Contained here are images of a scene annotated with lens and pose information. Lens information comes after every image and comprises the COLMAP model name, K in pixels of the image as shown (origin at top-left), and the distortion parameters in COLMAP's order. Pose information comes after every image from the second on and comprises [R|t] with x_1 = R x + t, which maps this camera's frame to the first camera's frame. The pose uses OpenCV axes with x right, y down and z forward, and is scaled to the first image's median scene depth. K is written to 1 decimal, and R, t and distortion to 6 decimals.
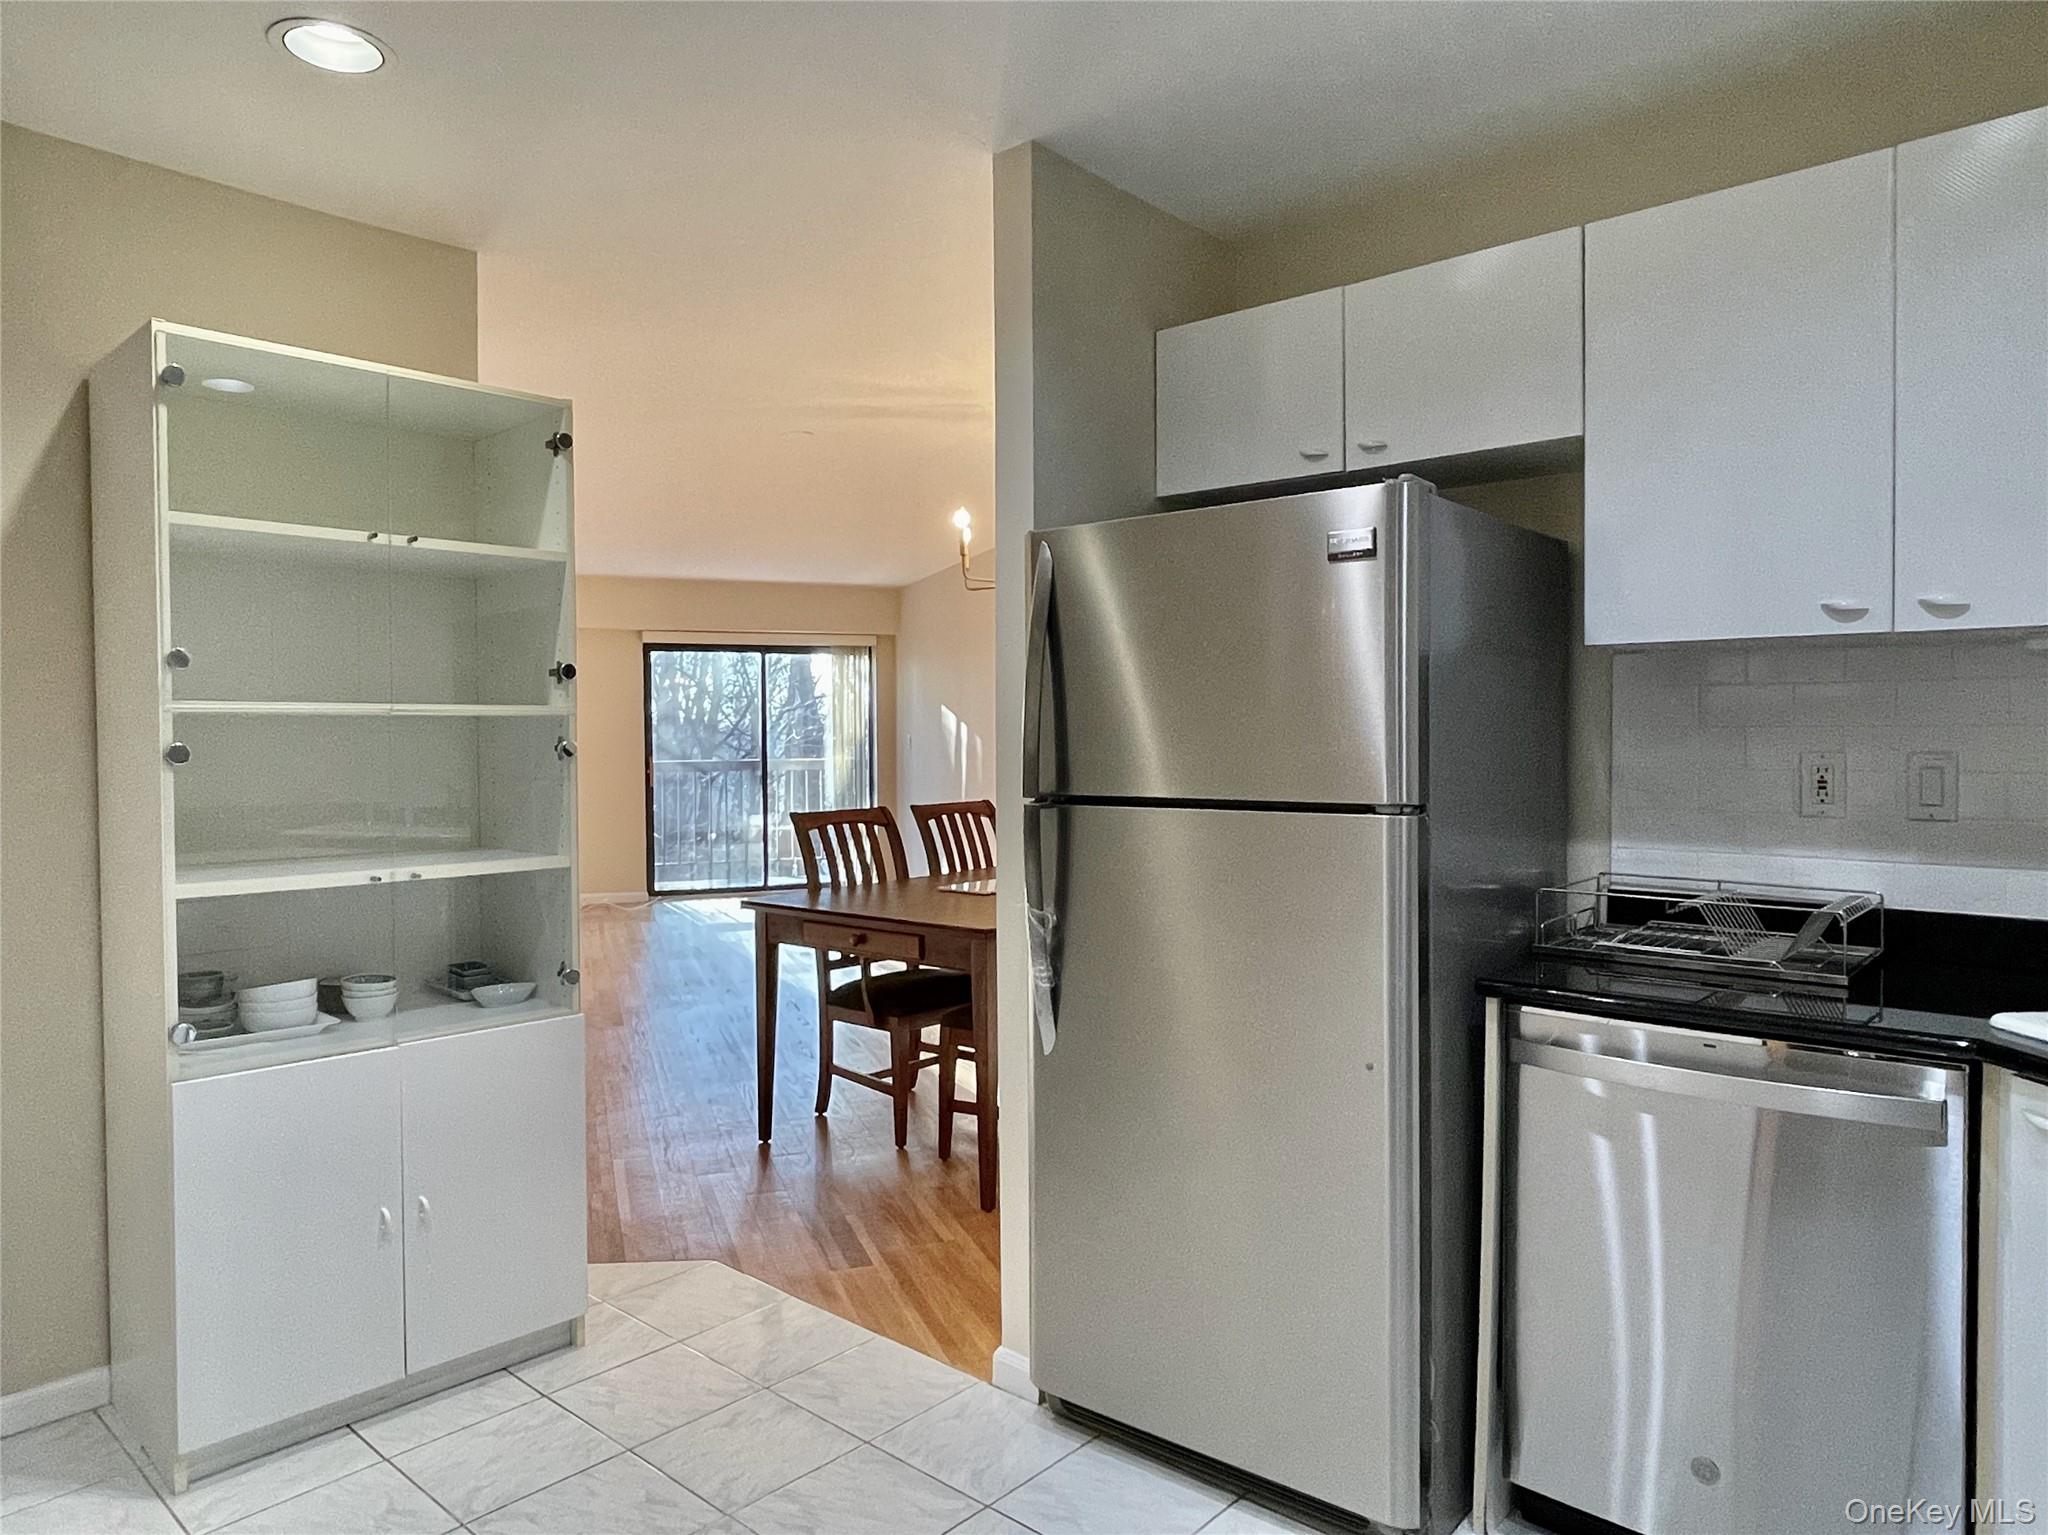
lens RADIAL K [[1276.1, 0, 1018.3], [0, 1276.1, 760.1], [0, 0, 1]] dist [0.018148, -0.007861]
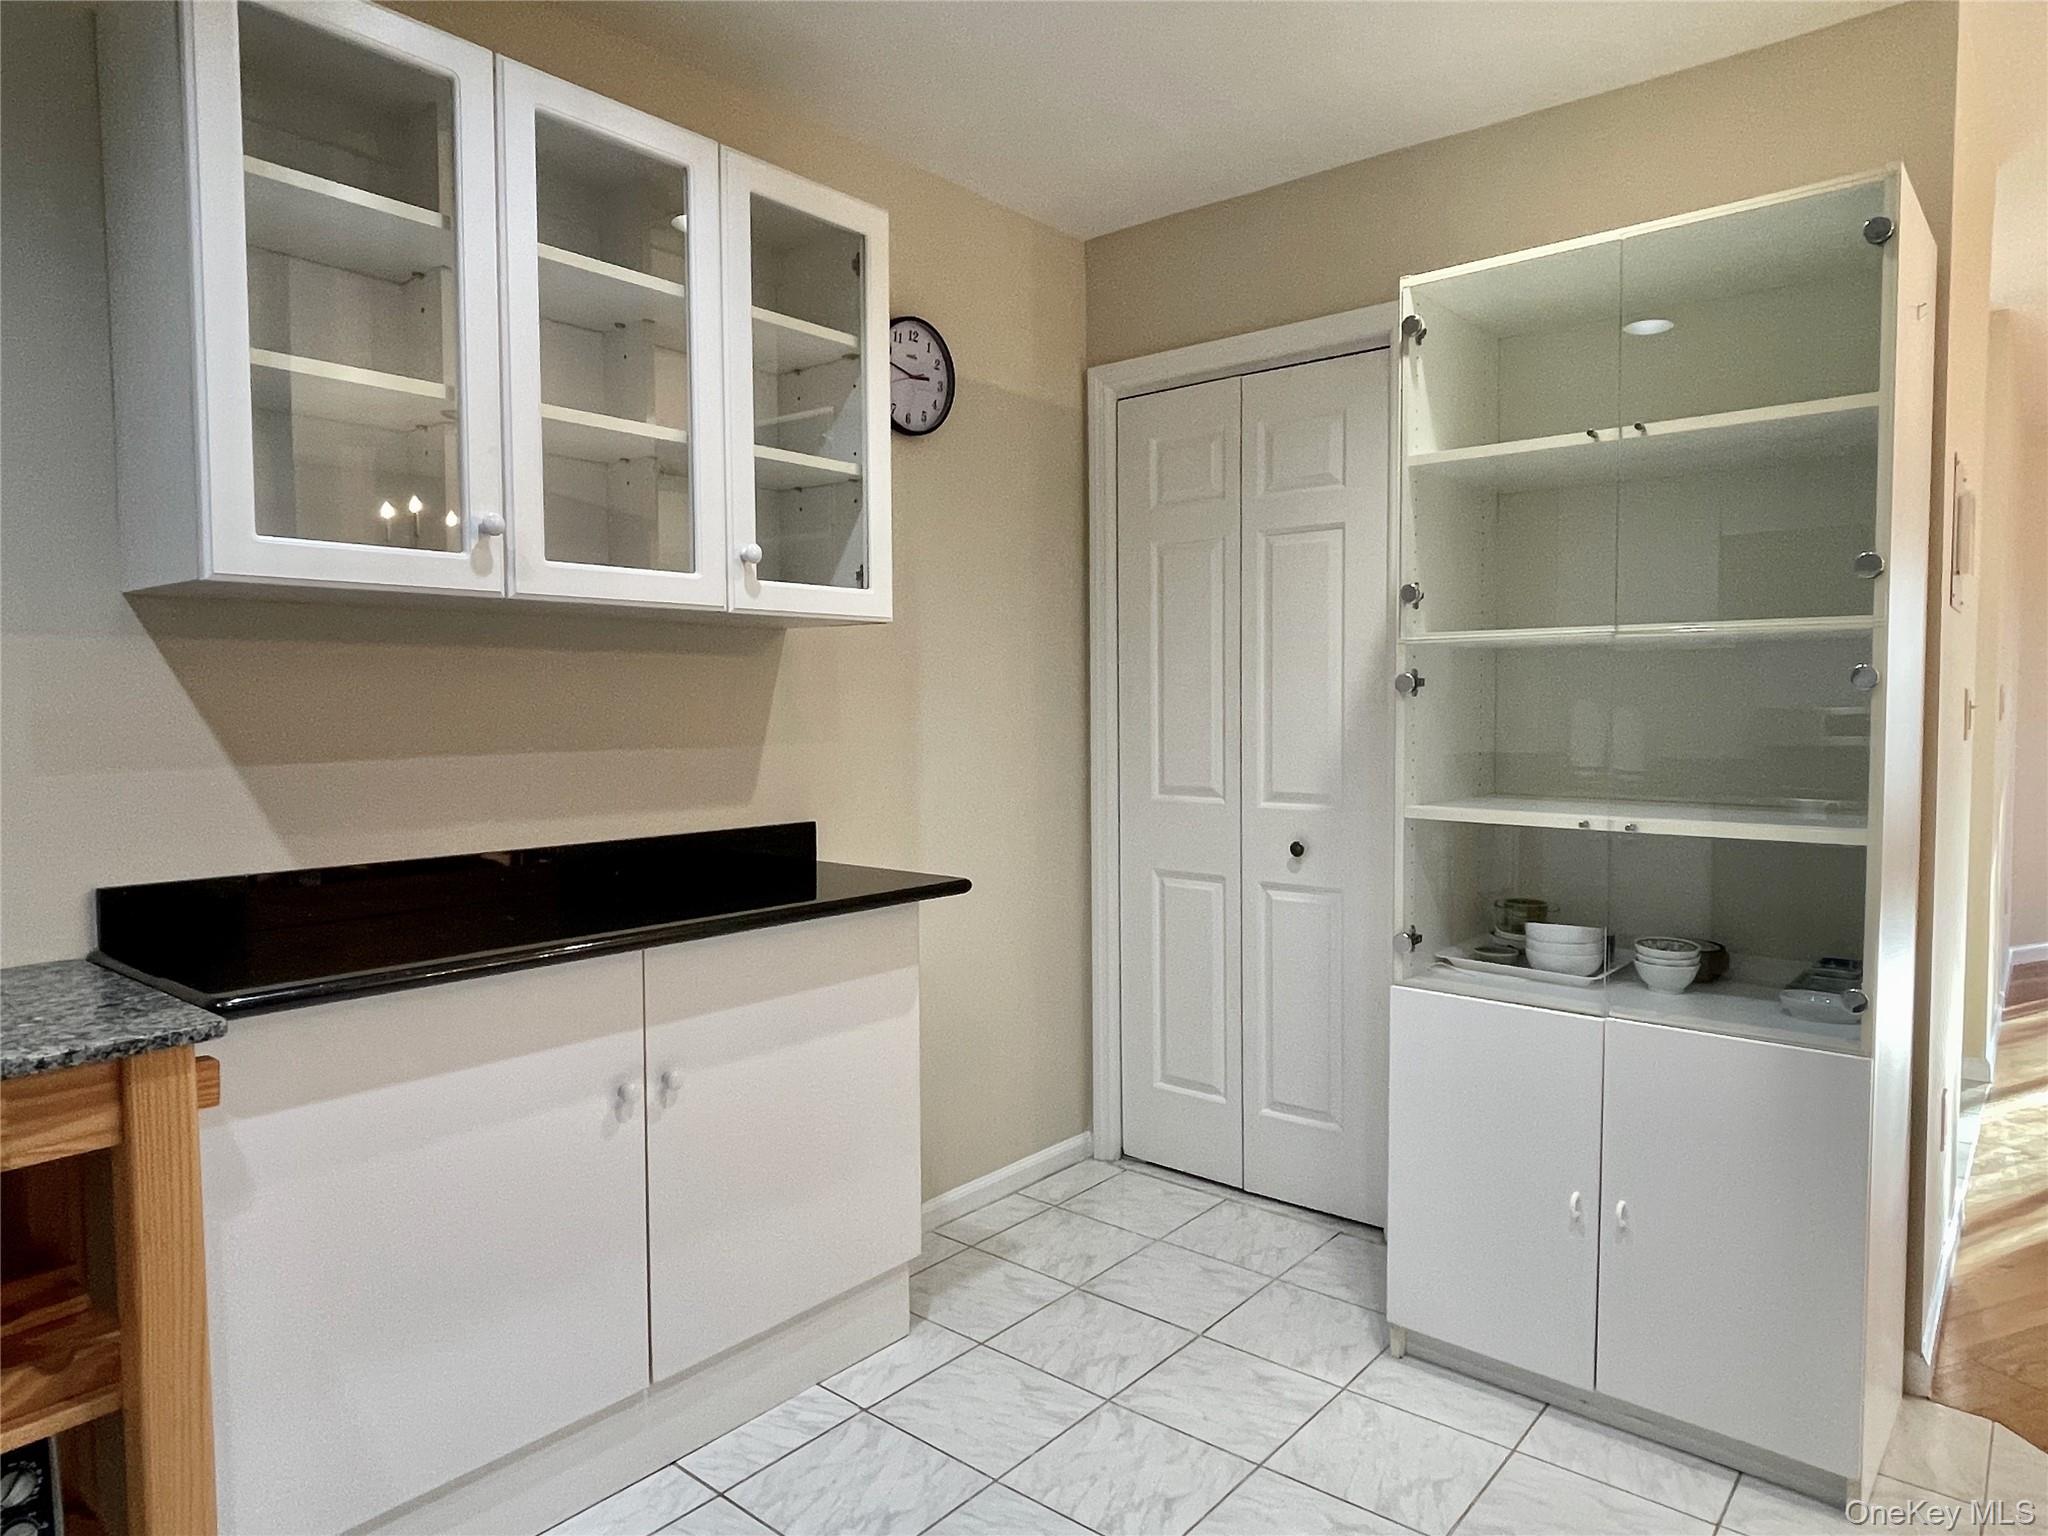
lens RADIAL K [[1276.1, 0, 1023.4], [0, 1276.1, 760.4], [0, 0, 1]] dist [0.018148, -0.007861]
pose [[0.068278, 0.056726, -0.996052, 0.348860], [-0.015785, 0.998319, 0.055773, 0.004827], [0.997541, 0.011915, 0.069059, 0.542088]]
